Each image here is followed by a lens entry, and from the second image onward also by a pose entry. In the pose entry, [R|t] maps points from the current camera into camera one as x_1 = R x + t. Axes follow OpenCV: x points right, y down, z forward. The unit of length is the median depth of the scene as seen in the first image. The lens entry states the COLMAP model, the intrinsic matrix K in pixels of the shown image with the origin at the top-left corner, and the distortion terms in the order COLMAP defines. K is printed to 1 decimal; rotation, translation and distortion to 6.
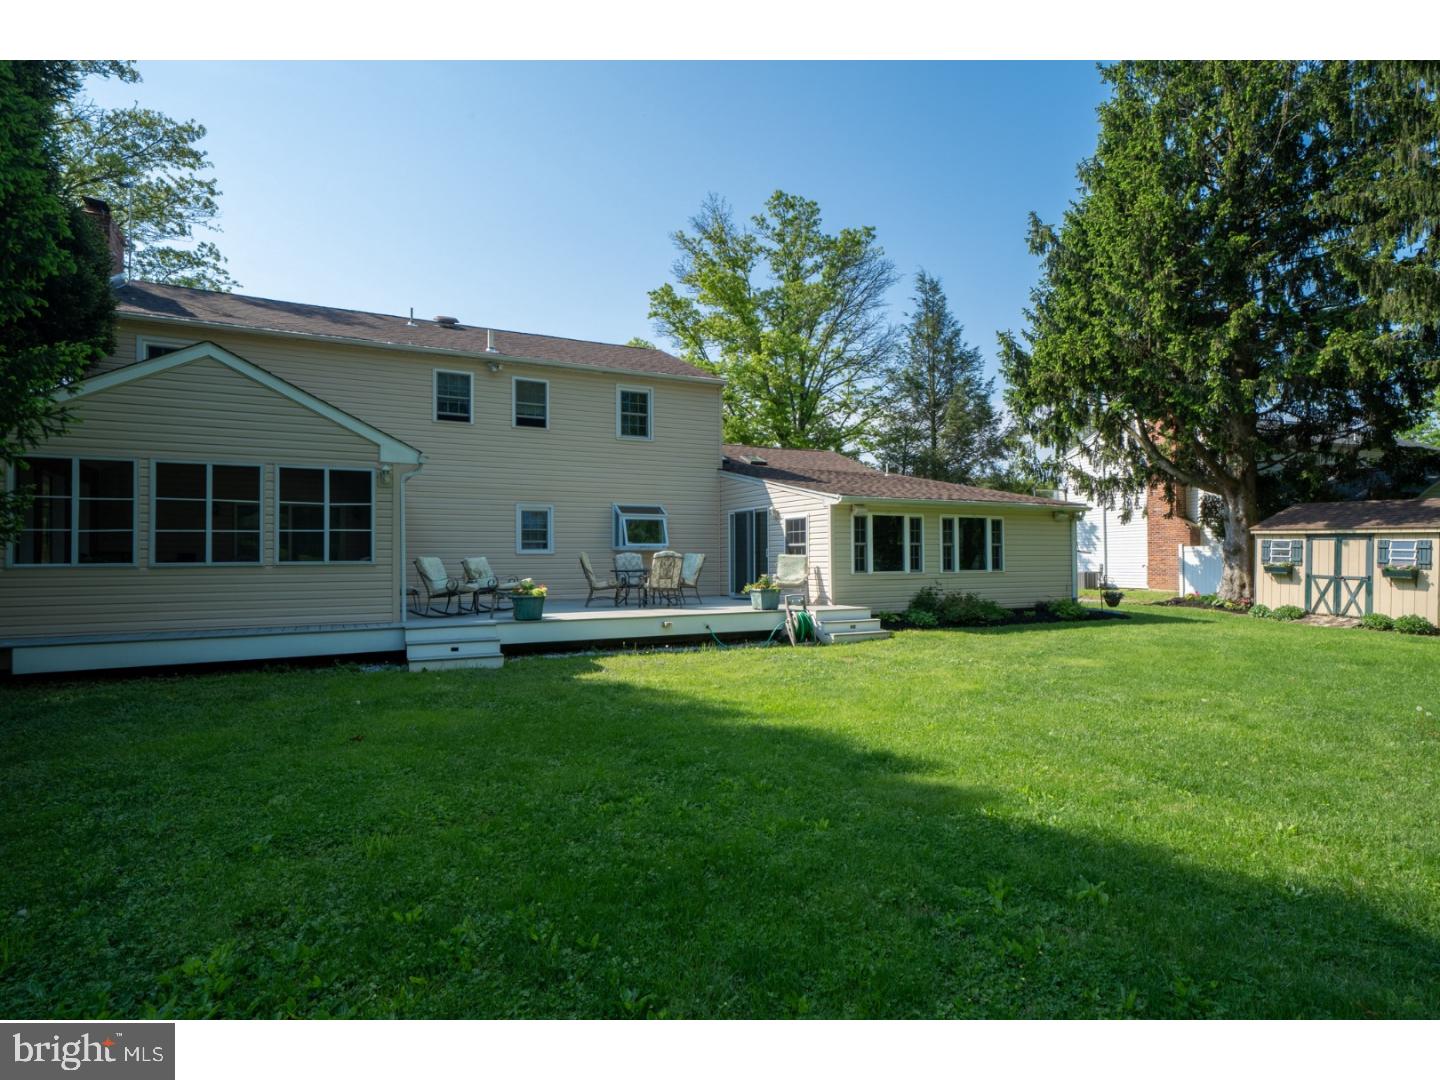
lens RADIAL K [[792.8, 0, 718.4], [0, 792.8, 537.9], [0, 0, 1]] dist [0.017958, 0.001031]
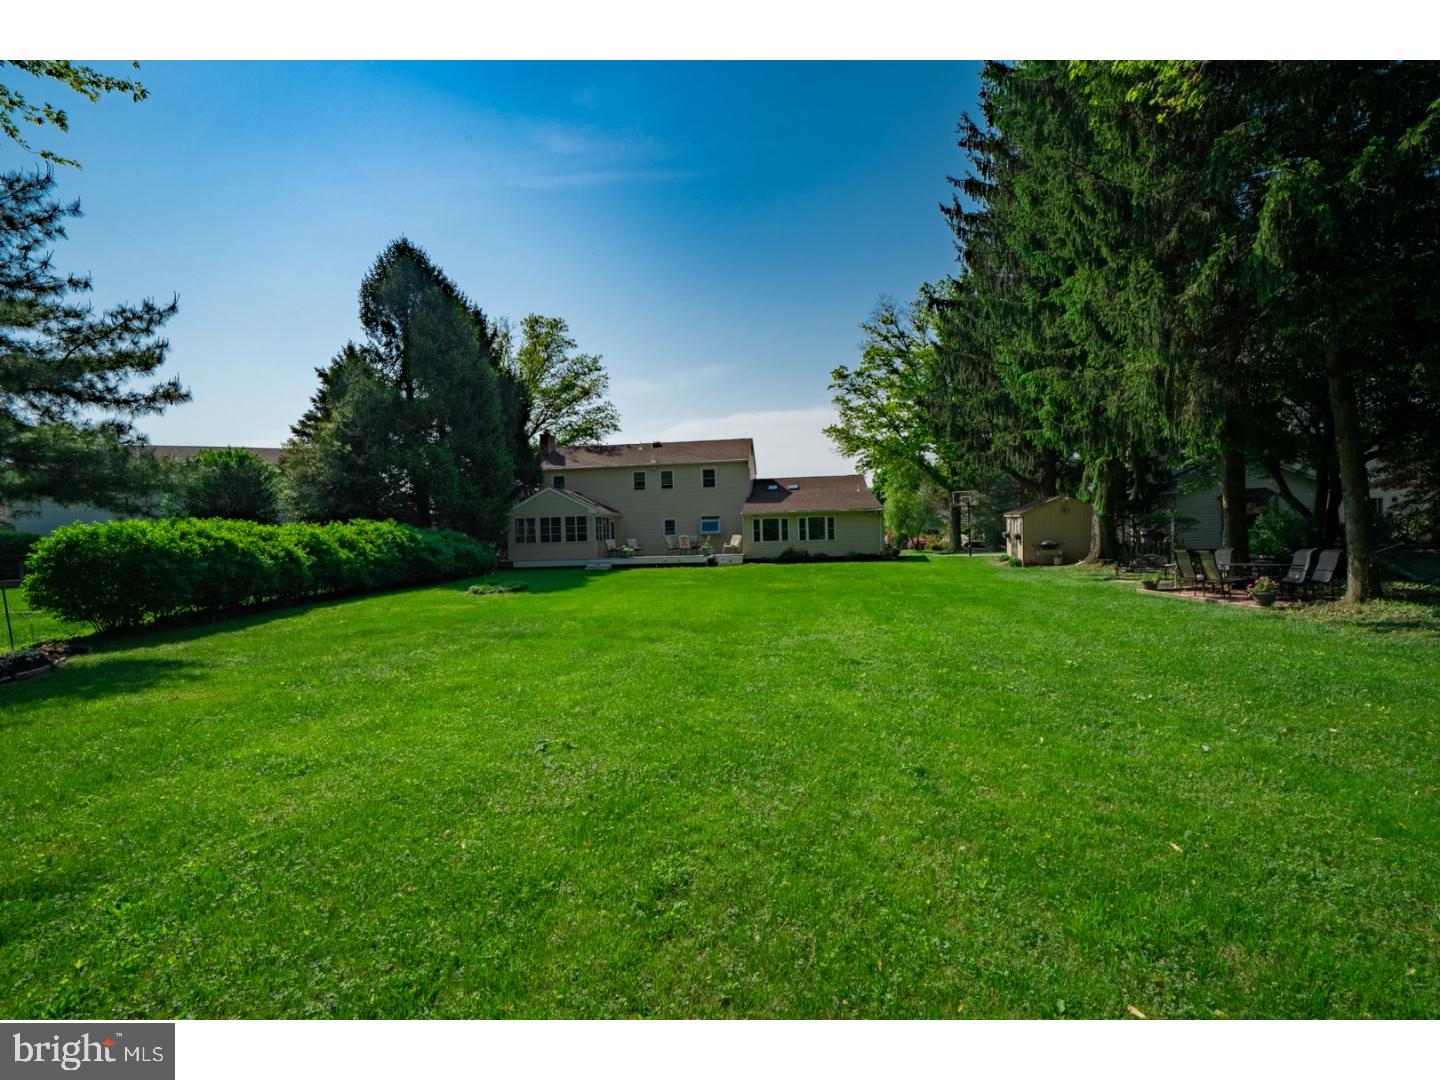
lens RADIAL K [[692.6, 0, 719.0], [0, 692.6, 538.2], [0, 0, 1]] dist [0.001104, -0.000285]
pose [[0.842083, -0.017095, -0.539077, 1.221830], [0.040382, 0.998691, 0.031410, -0.041257], [0.537834, -0.048219, 0.841671, -0.913477]]
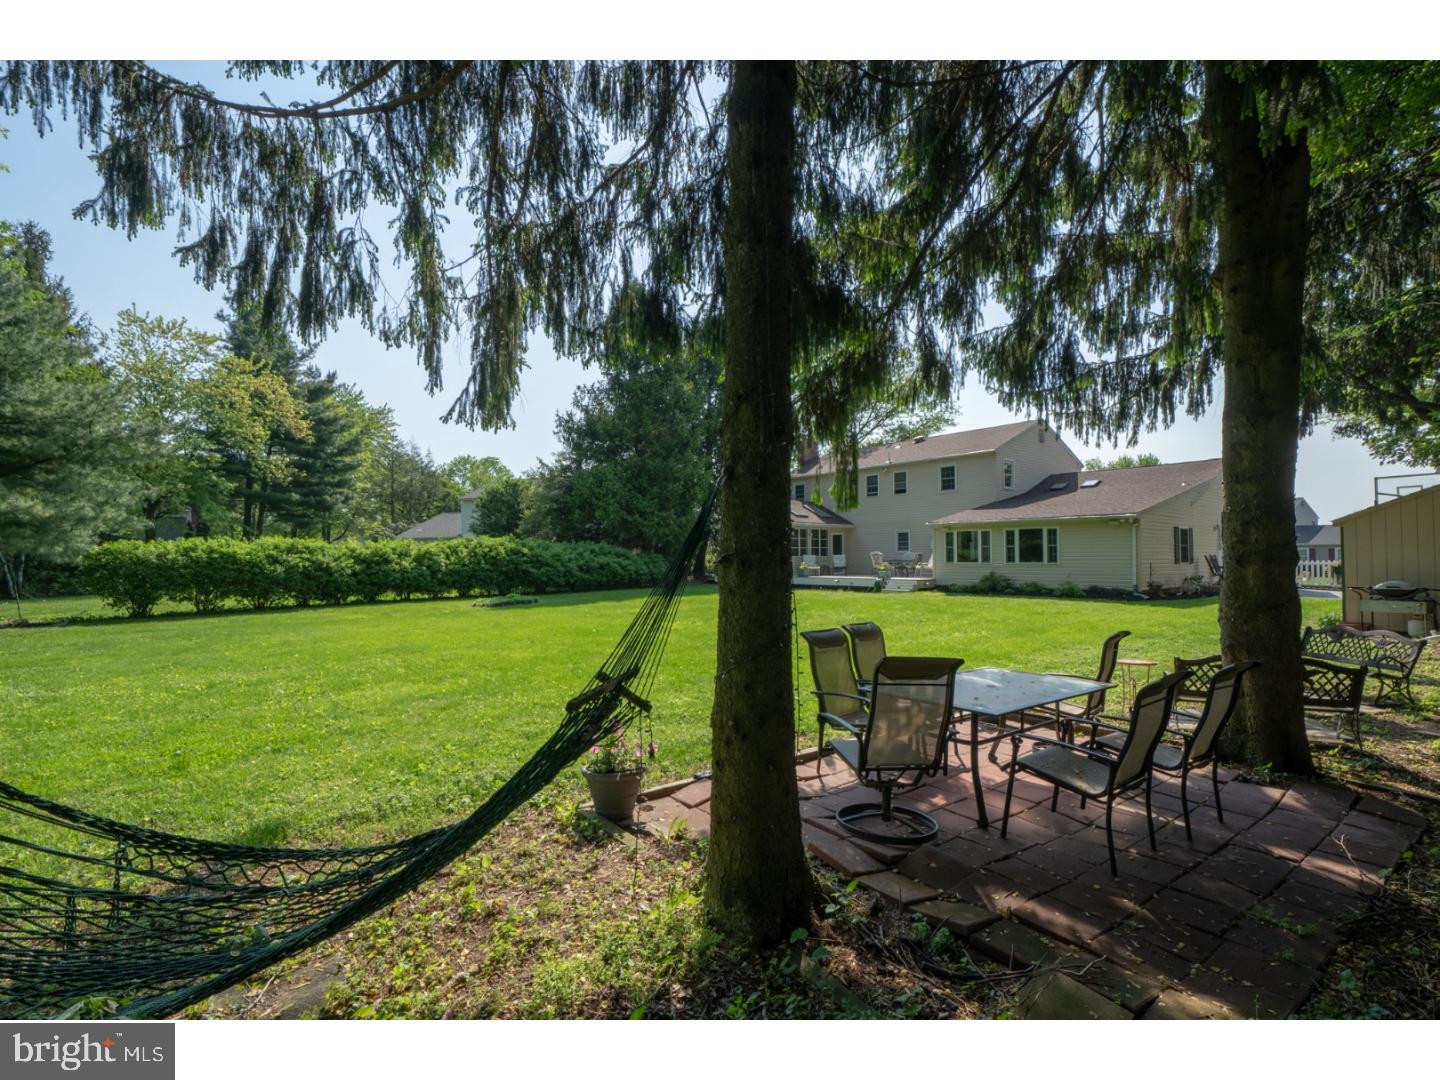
lens RADIAL K [[692.6, 0, 720.3], [0, 692.6, 540.6], [0, 0, 1]] dist [0.001104, -0.000285]
pose [[0.235985, -0.017319, -0.971602, 1.564889], [0.034032, 0.999375, -0.009548, -0.010606], [0.971161, -0.030812, 0.236427, 0.076936]]
